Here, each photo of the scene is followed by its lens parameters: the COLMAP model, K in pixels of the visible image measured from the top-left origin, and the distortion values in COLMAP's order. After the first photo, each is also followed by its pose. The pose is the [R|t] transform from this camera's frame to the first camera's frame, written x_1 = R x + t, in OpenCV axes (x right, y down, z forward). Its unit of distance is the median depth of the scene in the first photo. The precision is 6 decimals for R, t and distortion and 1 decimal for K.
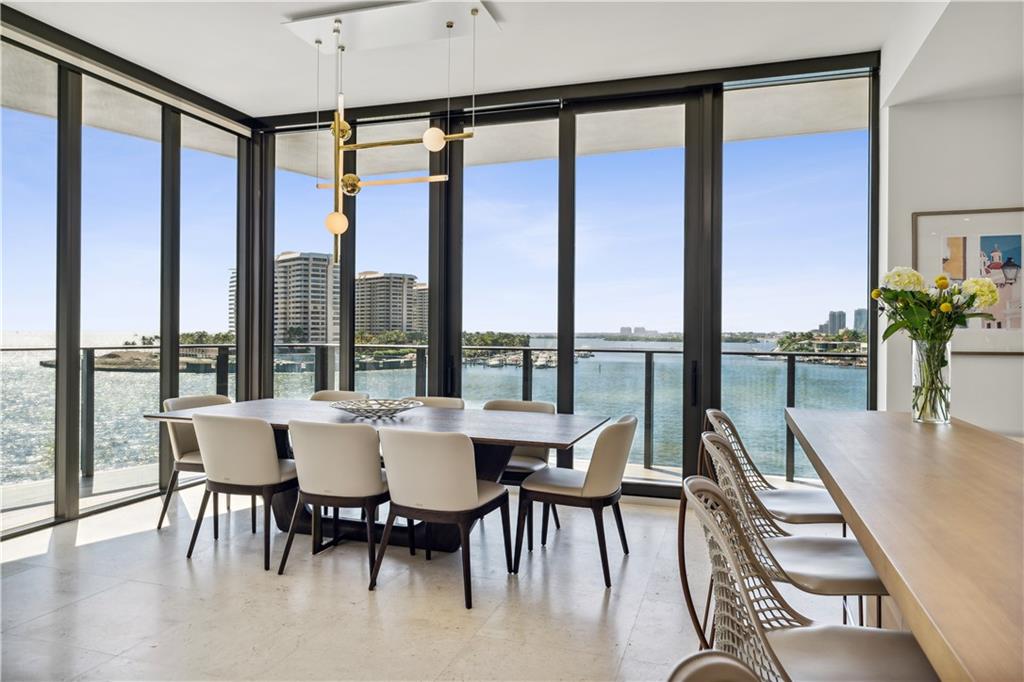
lens RADIAL K [[660.0, 0, 513.4], [0, 660.0, 330.2], [0, 0, 1]] dist [0.003058, -0.000230]
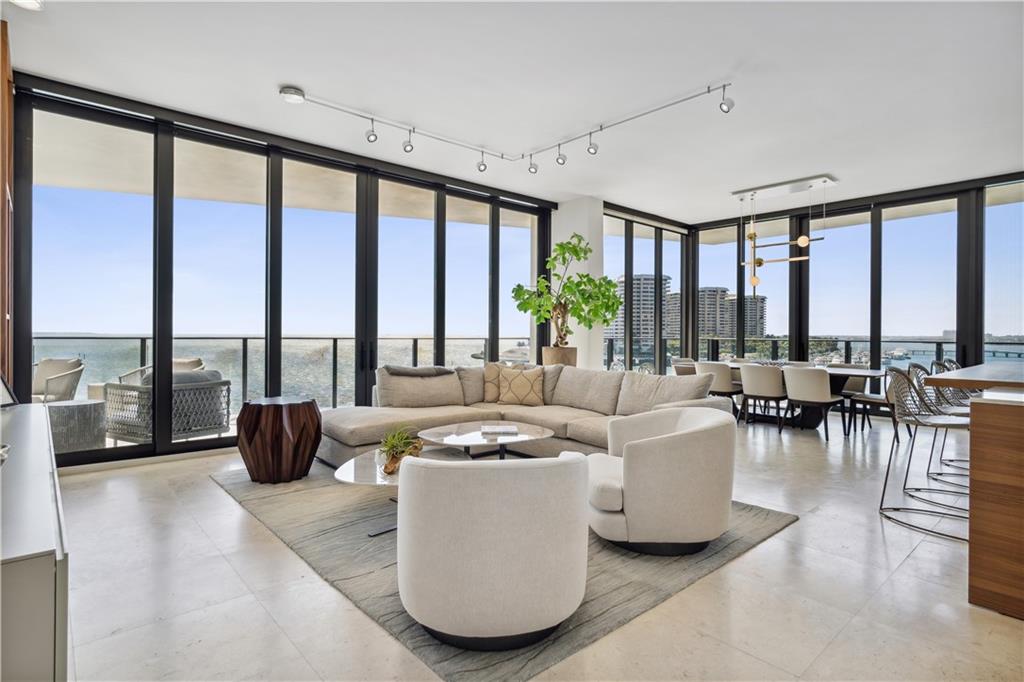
lens RADIAL K [[537.8, 0, 517.1], [0, 537.8, 336.5], [0, 0, 1]] dist [-0.001992, 0.000102]
pose [[0.872341, -0.000459, -0.488897, -0.061678], [0.002473, 0.999991, 0.003474, 0.014722], [0.488891, -0.004240, 0.872335, -0.824773]]
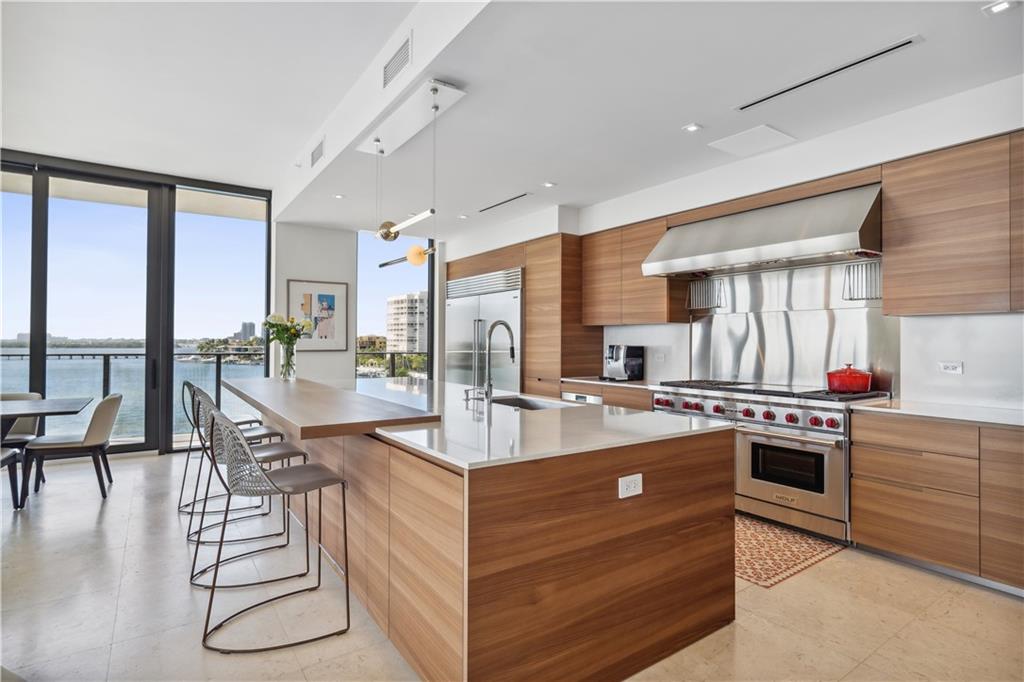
lens RADIAL K [[512.2, 0, 511.0], [0, 512.2, 336.9], [0, 0, 1]] dist [0.001359, 0.000446]
pose [[0.598094, 0.003641, 0.801418, -0.189882], [-0.003132, 0.999993, -0.002205, -0.005527], [-0.801420, -0.001191, 0.598101, -0.388585]]
